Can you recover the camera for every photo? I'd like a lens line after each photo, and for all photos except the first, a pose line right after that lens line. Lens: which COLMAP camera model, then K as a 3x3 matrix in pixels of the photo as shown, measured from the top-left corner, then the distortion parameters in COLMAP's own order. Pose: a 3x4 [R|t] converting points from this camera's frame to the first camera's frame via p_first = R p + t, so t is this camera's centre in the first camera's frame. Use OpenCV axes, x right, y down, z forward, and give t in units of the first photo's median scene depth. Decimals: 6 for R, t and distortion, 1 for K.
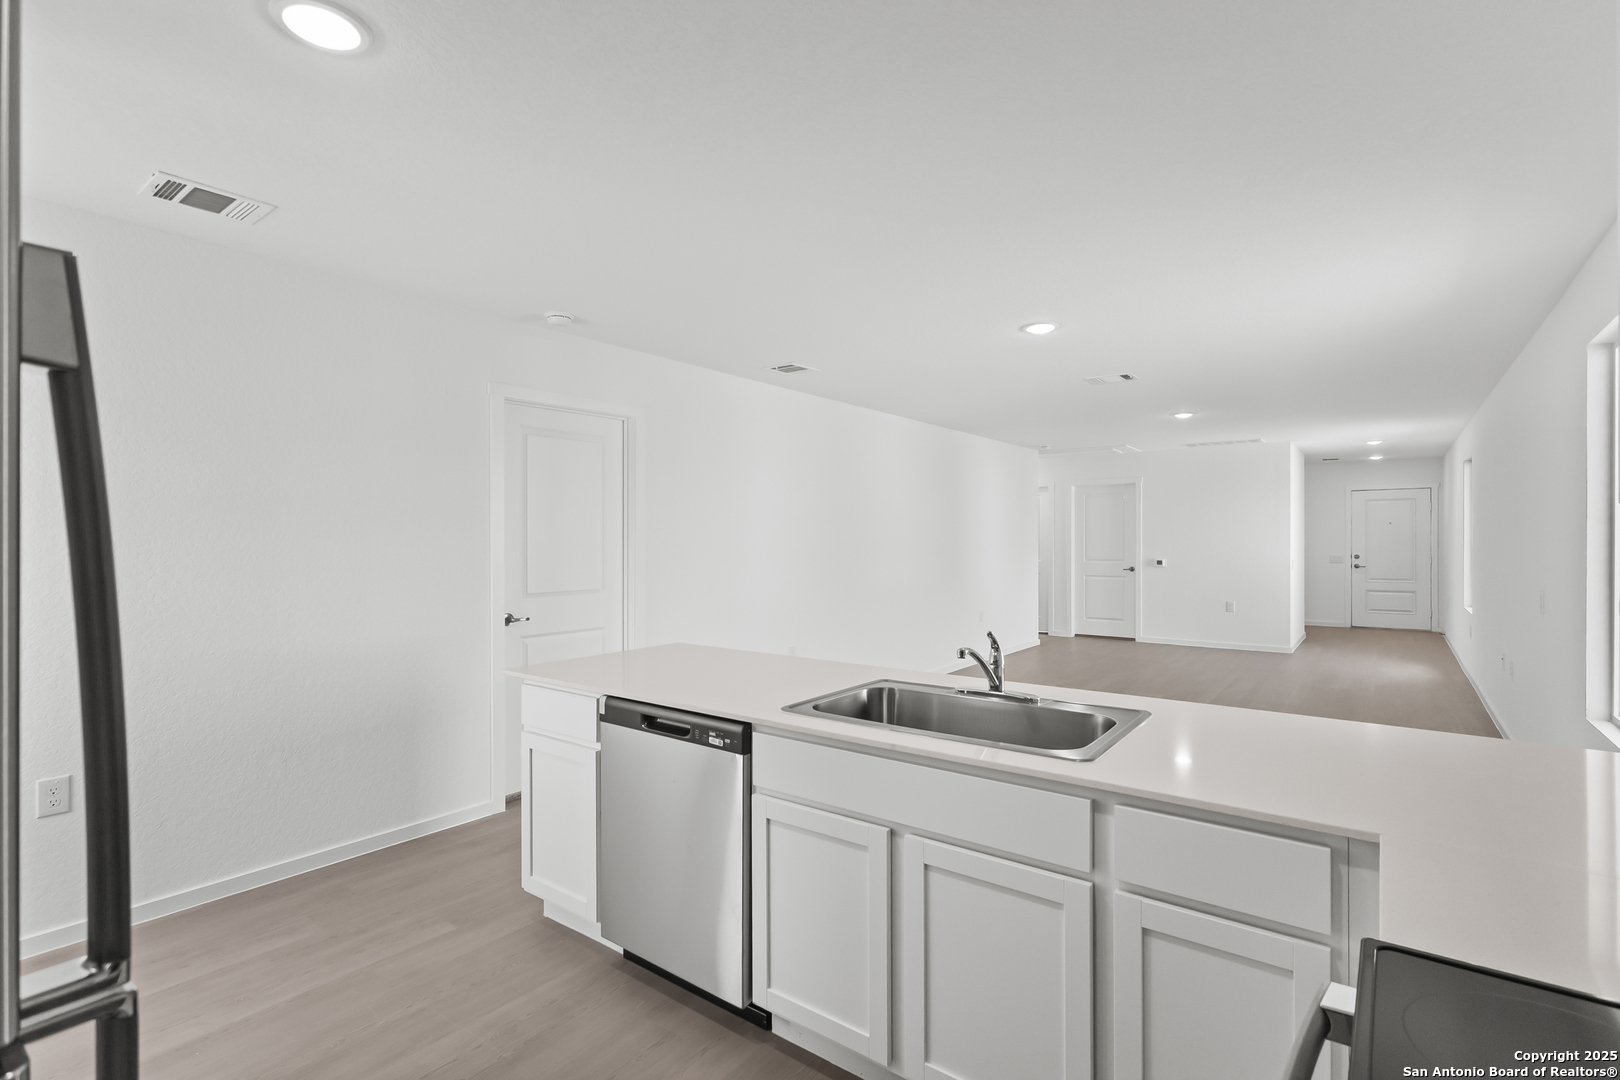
lens RADIAL K [[745.0, 0, 808.8], [0, 745.0, 543.5], [0, 0, 1]] dist [-0.005529, 0.002274]
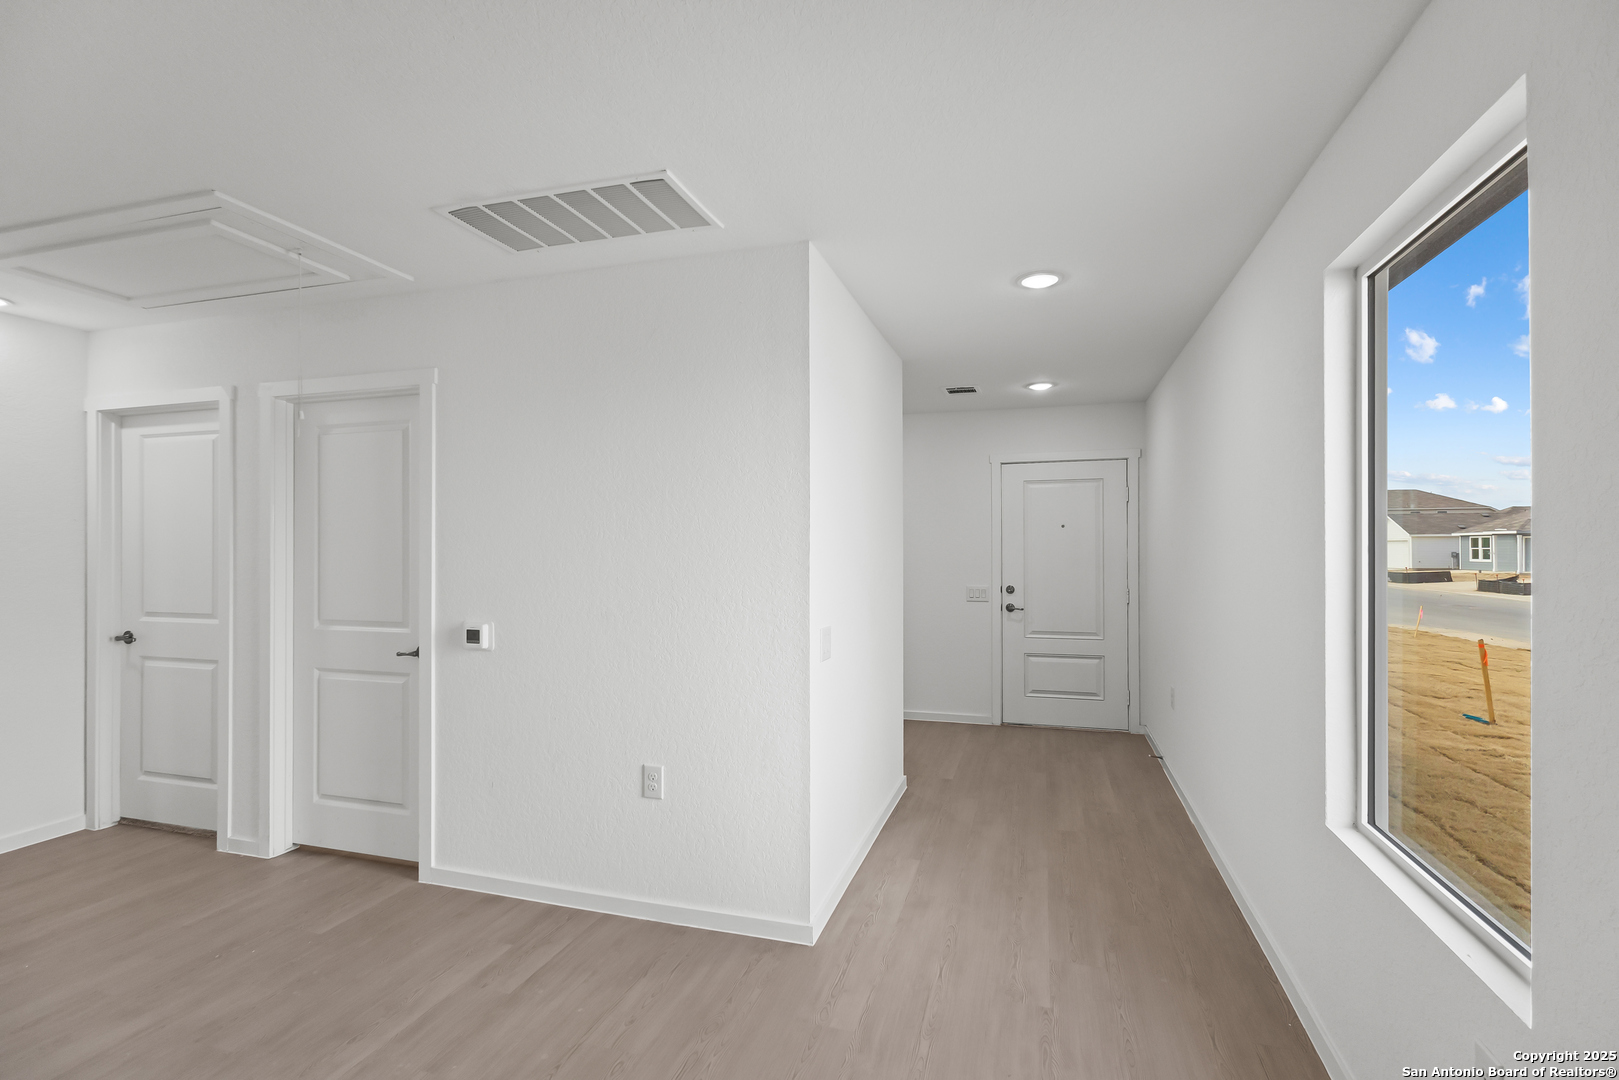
lens RADIAL K [[744.5, 0, 809.3], [0, 744.5, 554.3], [0, 0, 1]] dist [-0.005529, 0.002274]
pose [[0.937268, -0.001311, 0.348608, 0.466914], [0.000944, 0.999999, 0.001223, -0.008902], [-0.348609, -0.000817, 0.937268, 0.617072]]
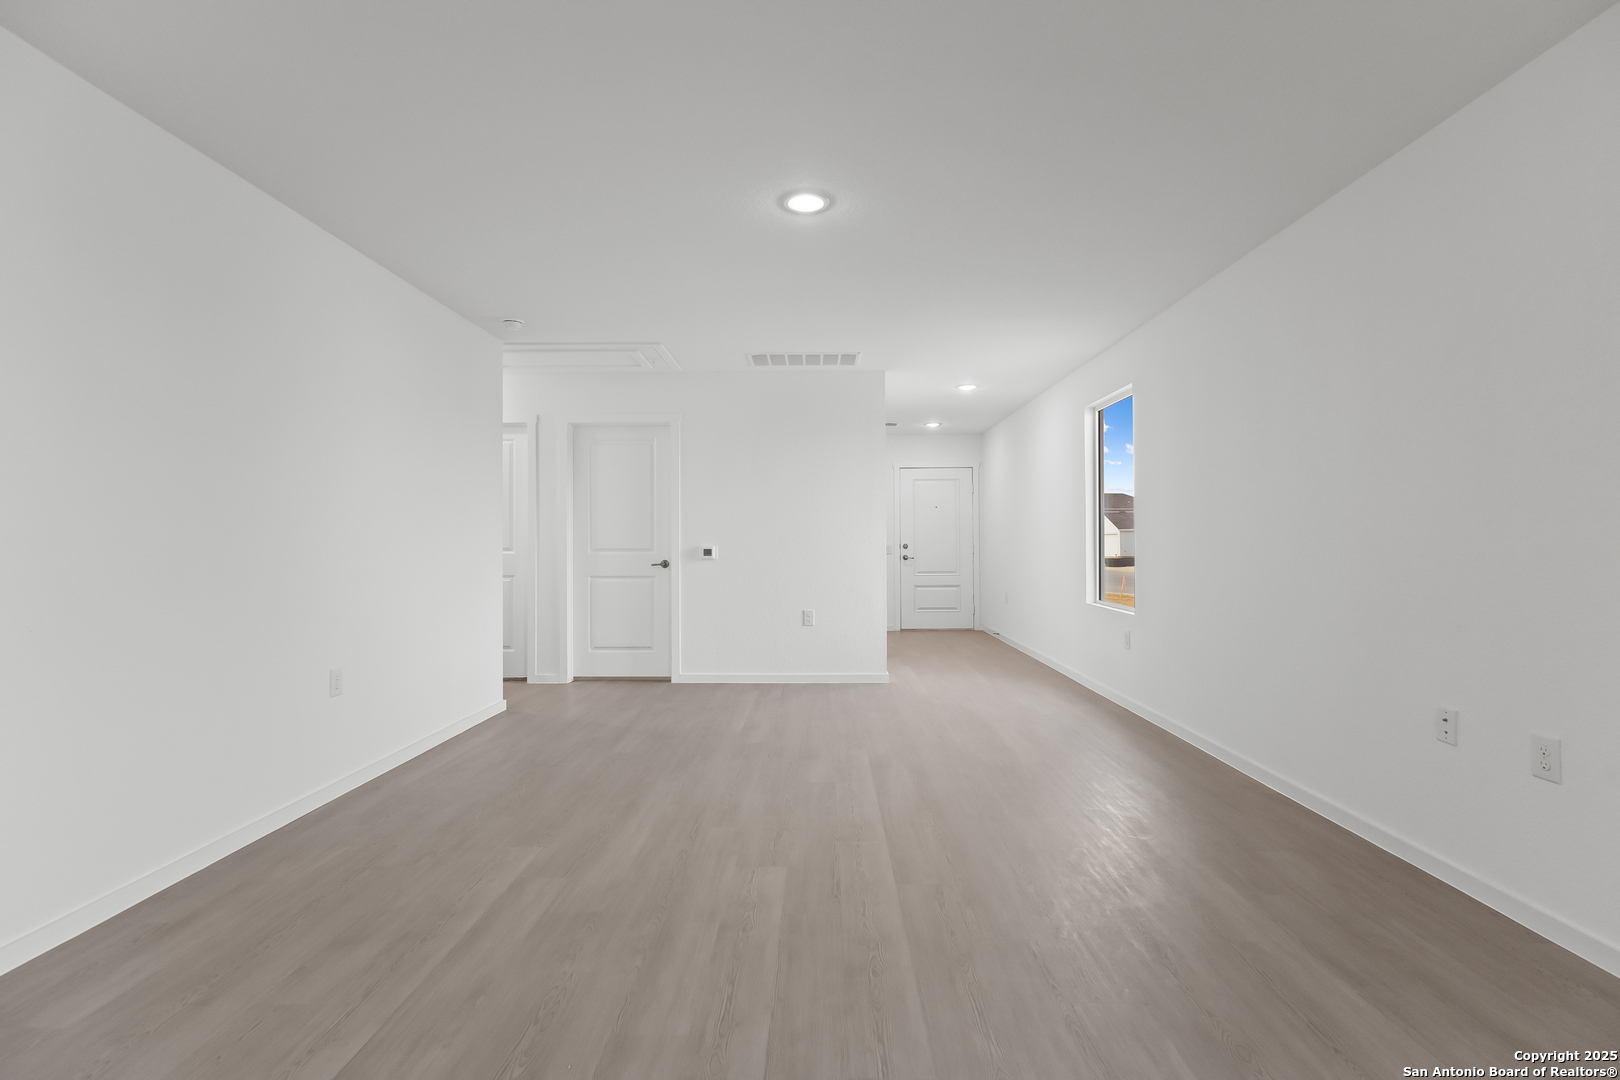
lens RADIAL K [[745.0, 0, 810.7], [0, 745.0, 539.2], [0, 0, 1]] dist [-0.005529, 0.002274]
pose [[0.800385, 0.003552, 0.599476, 0.159422], [0.004686, 0.999915, -0.012181, 0.021377], [-0.599468, 0.012559, 0.800300, 0.427780]]
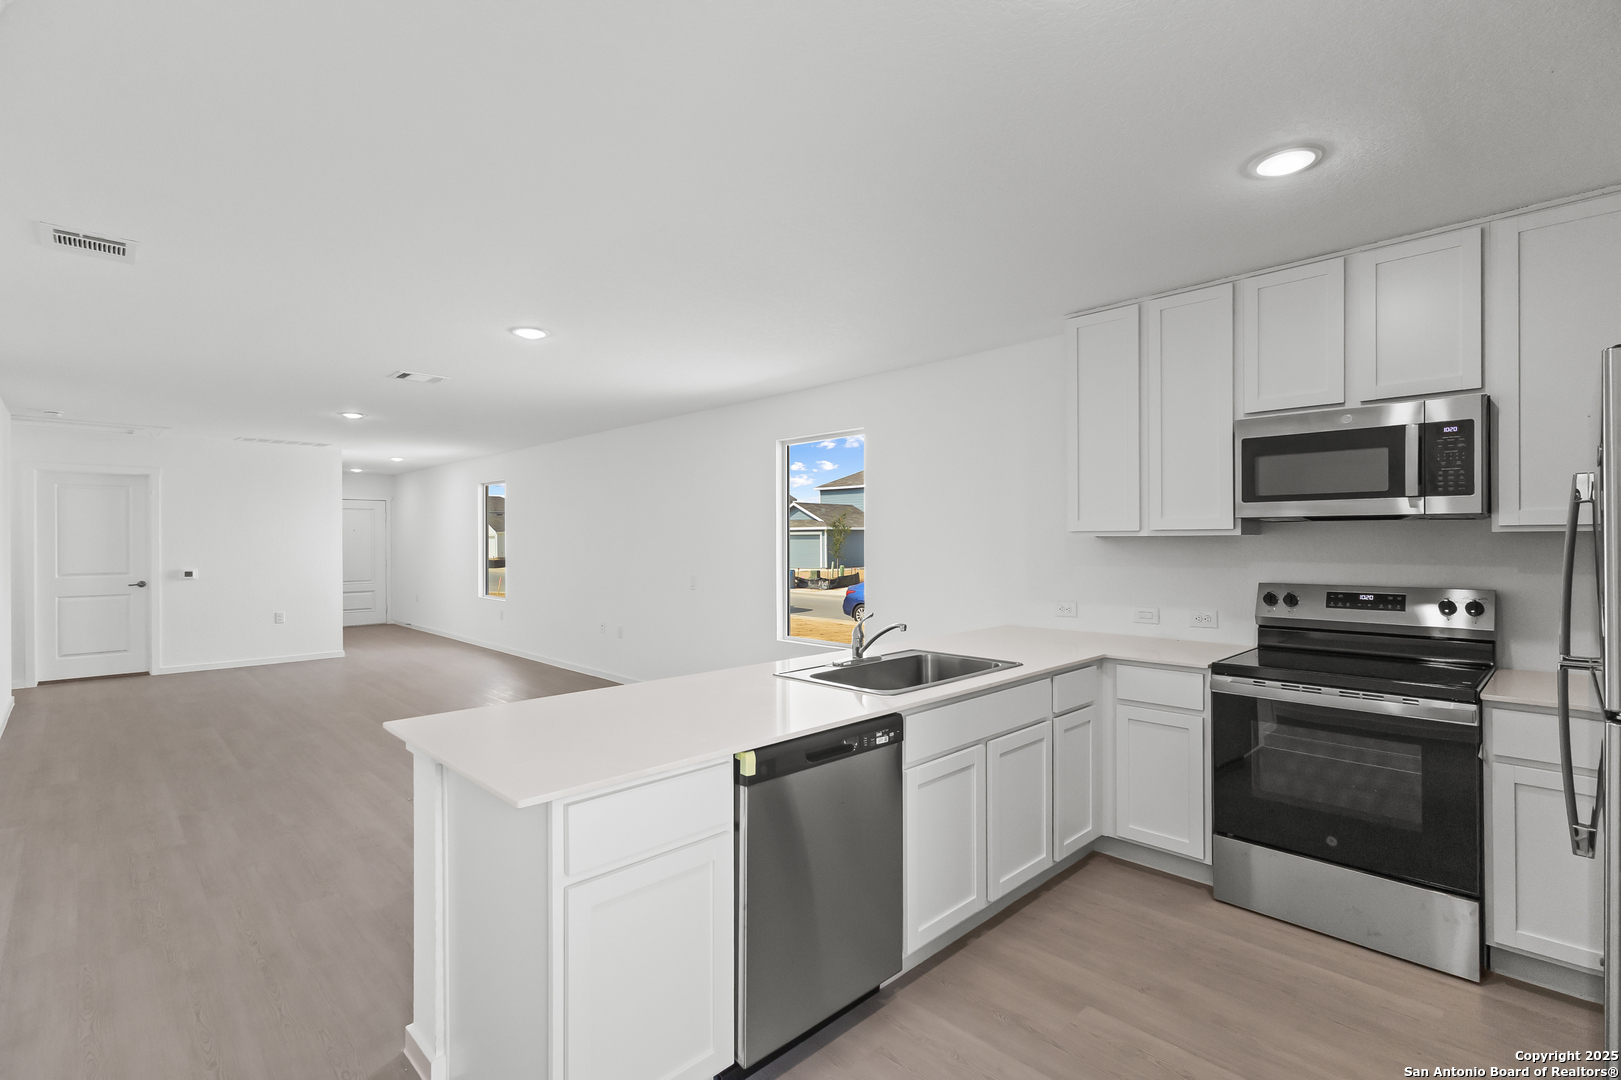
lens RADIAL K [[745.4, 0, 815.9], [0, 745.4, 542.3], [0, 0, 1]] dist [-0.005529, 0.002274]
pose [[0.133290, -0.000724, 0.991077, -0.239014], [0.007383, 0.999973, -0.000263, -0.004065], [-0.991050, 0.007352, 0.133291, 0.188176]]
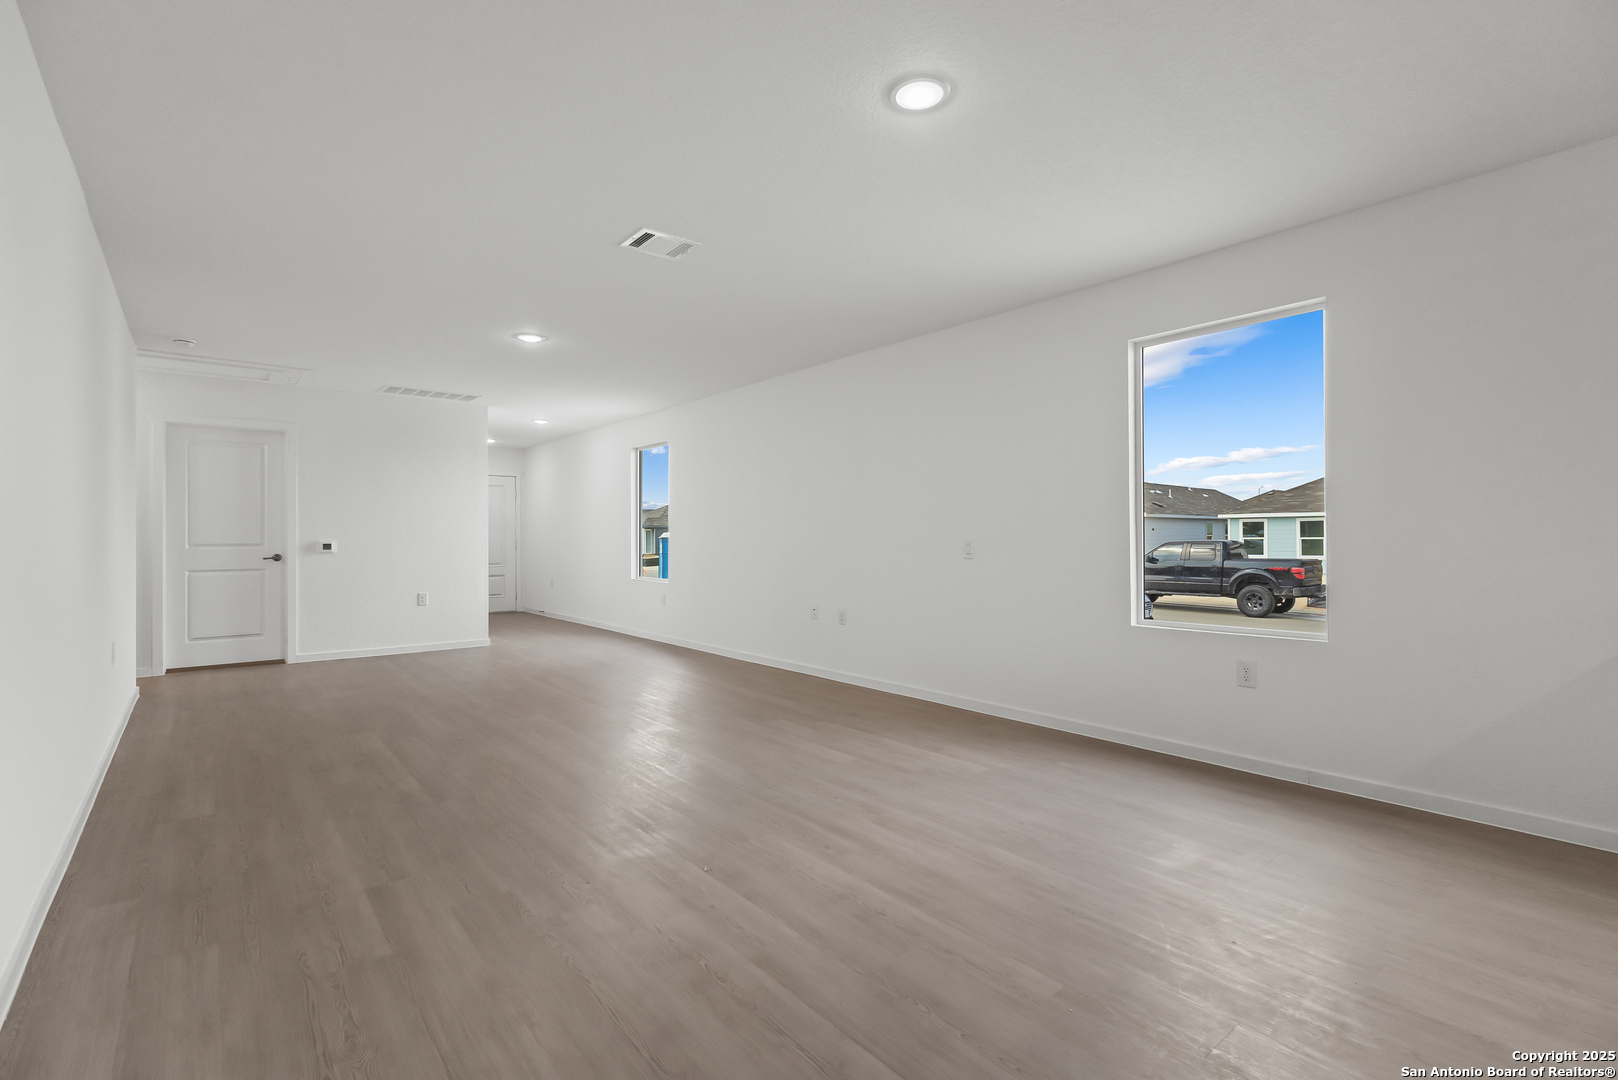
lens RADIAL K [[744.1, 0, 811.3], [0, 744.1, 534.2], [0, 0, 1]] dist [-0.005529, 0.002274]
pose [[0.228103, 0.007961, 0.973604, -0.107990], [0.008546, 0.999912, -0.010178, 0.023421], [-0.973600, 0.010642, 0.228015, 0.364680]]
